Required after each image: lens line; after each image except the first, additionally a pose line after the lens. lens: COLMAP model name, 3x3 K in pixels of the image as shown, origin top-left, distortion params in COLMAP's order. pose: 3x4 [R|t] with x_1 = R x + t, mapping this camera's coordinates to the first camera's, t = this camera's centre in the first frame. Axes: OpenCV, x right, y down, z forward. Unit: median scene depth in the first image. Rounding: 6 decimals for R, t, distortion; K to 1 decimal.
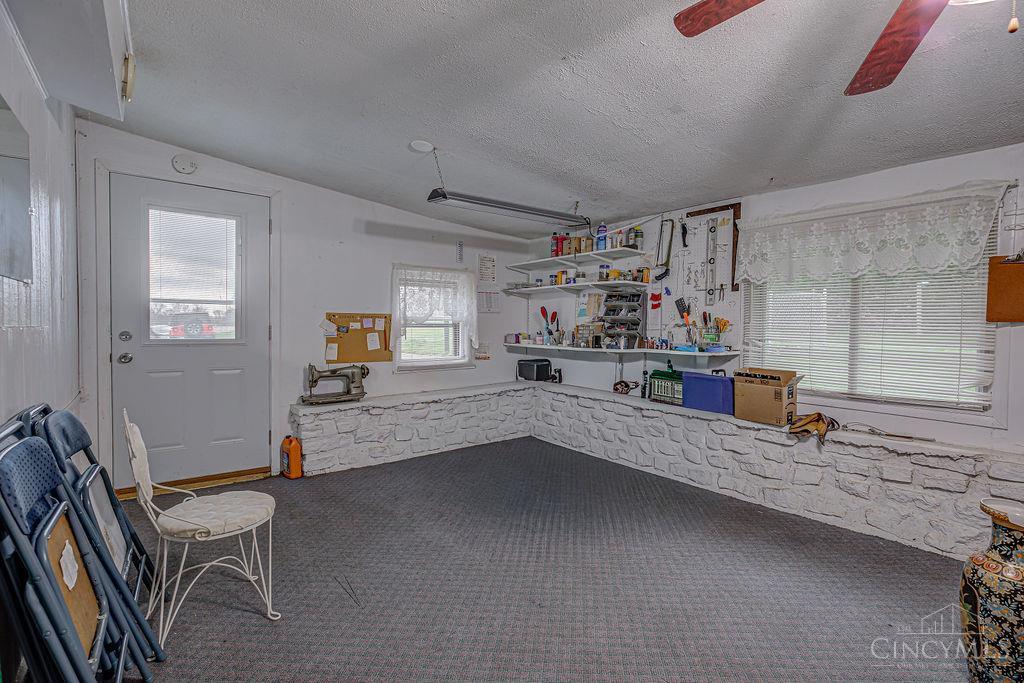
lens RADIAL K [[473.5, 0, 509.6], [0, 473.5, 326.8], [0, 0, 1]] dist [-0.002489, -0.000419]
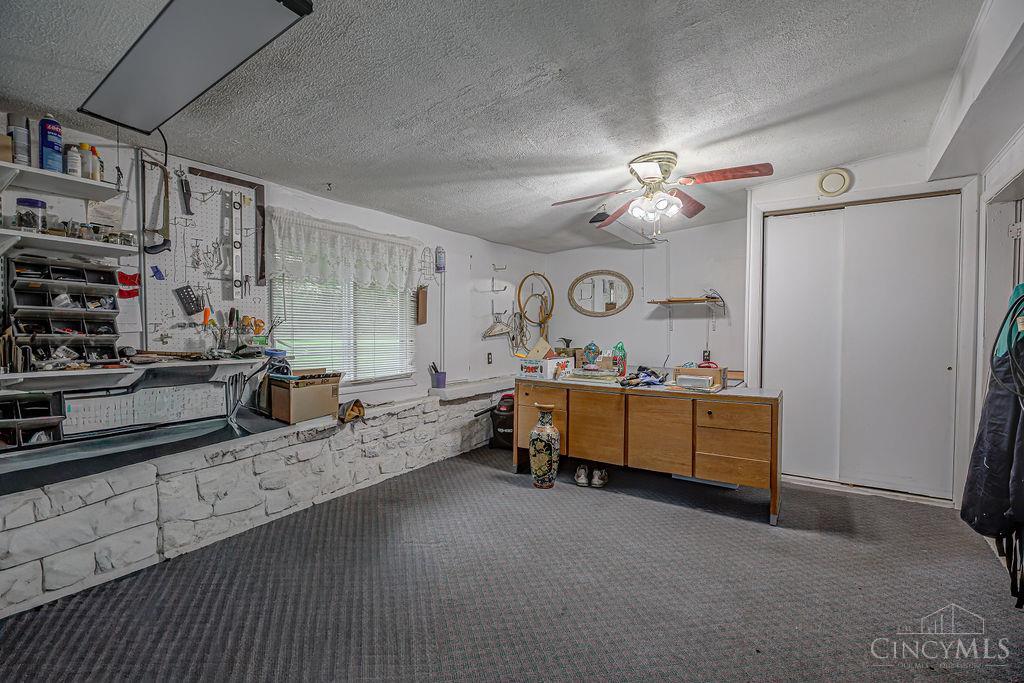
lens RADIAL K [[464.8, 0, 512.0], [0, 464.8, 341.5], [0, 0, 1]] dist [-0.011526, -0.000082]
pose [[-0.281370, -0.028752, 0.959169, -0.437849], [0.003338, 0.999516, 0.030941, 0.001760], [-0.959594, 0.011907, -0.281138, 0.739758]]
